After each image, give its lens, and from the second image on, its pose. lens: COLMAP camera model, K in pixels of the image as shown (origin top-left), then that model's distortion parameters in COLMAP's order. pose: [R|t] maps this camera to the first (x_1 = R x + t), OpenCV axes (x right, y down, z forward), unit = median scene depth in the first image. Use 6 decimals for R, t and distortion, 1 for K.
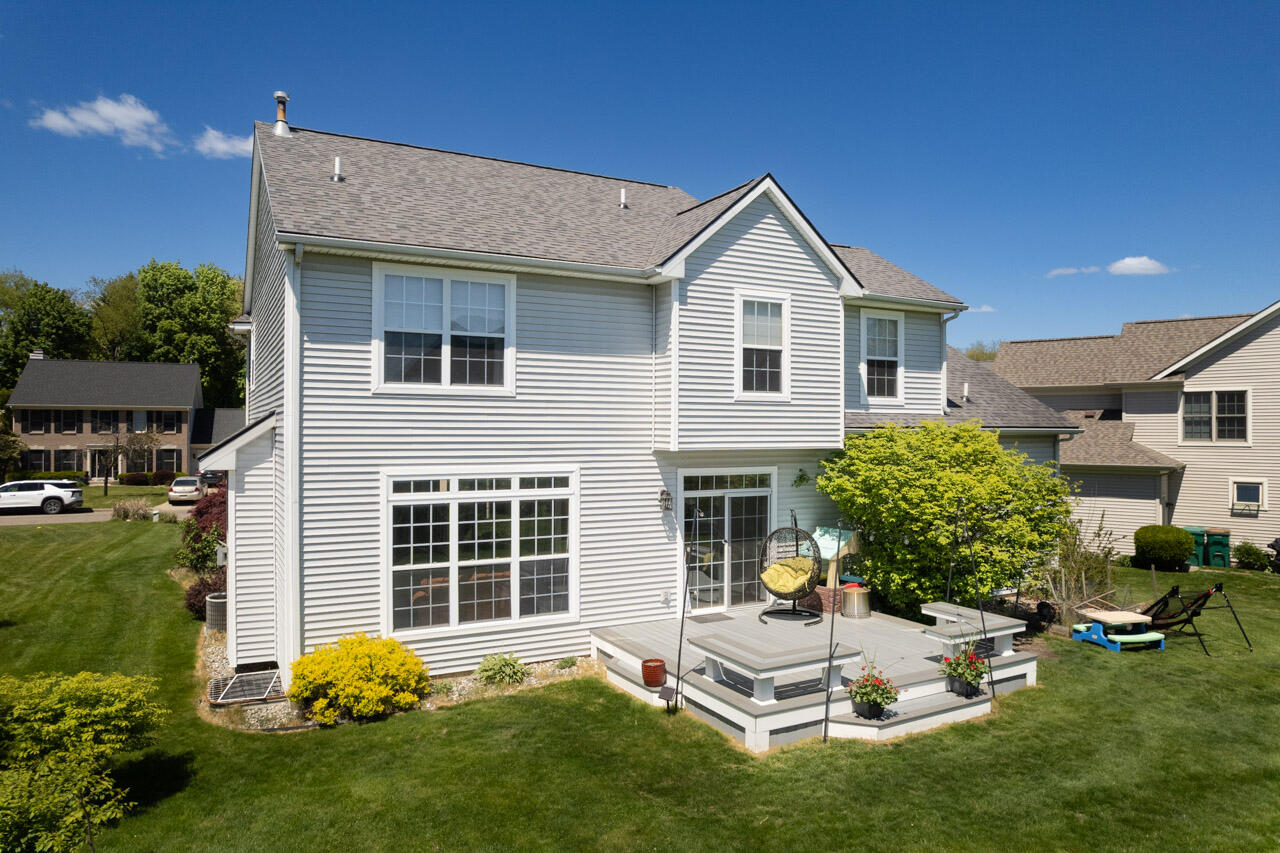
lens RADIAL K [[821.4, 0, 638.4], [0, 821.4, 430.6], [0, 0, 1]] dist [-0.020910, 0.001602]
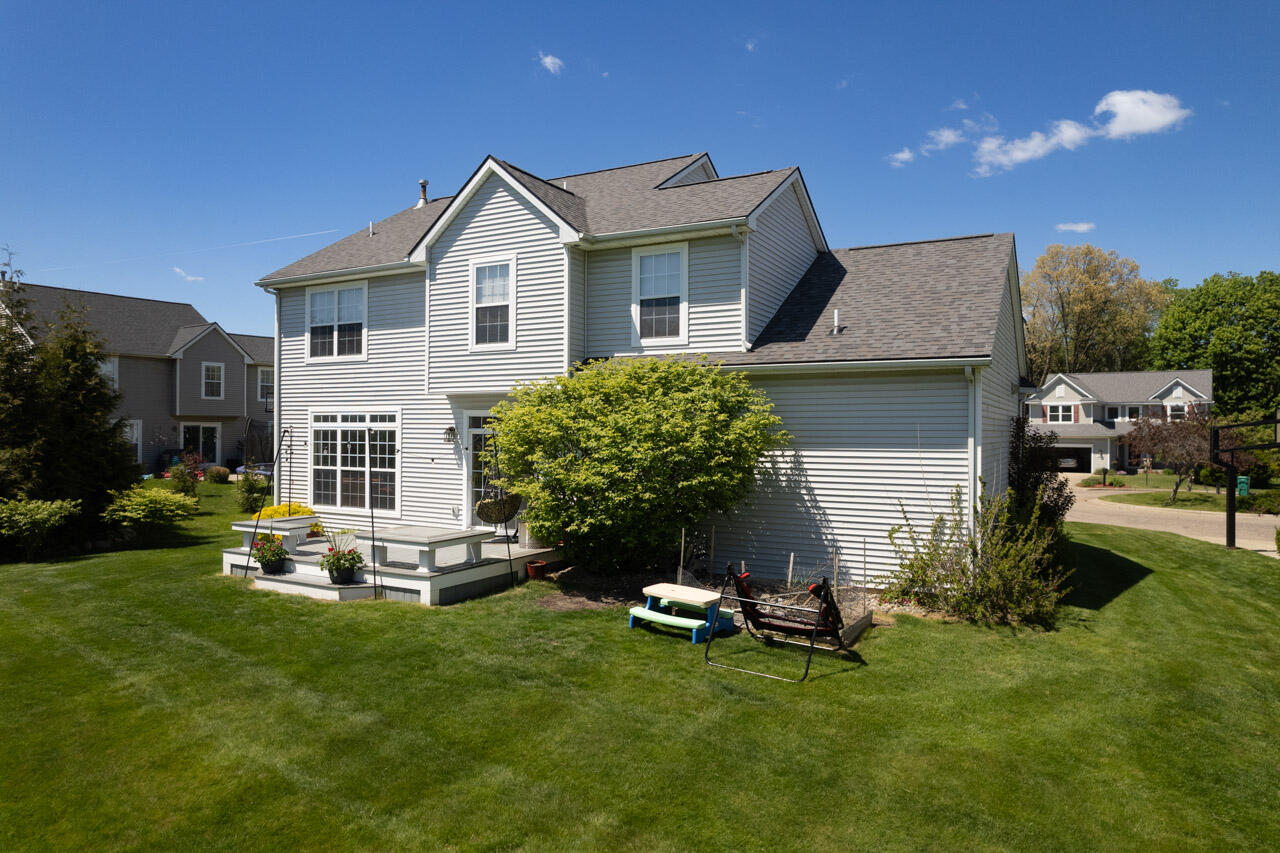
lens RADIAL K [[821.4, 0, 638.4], [0, 821.4, 430.6], [0, 0, 1]] dist [-0.020910, 0.001602]
pose [[0.545147, 0.002046, -0.838338, 1.331946], [-0.003823, 0.999993, -0.000046, 0.081728], [0.838332, 0.003230, 0.545151, 0.579529]]
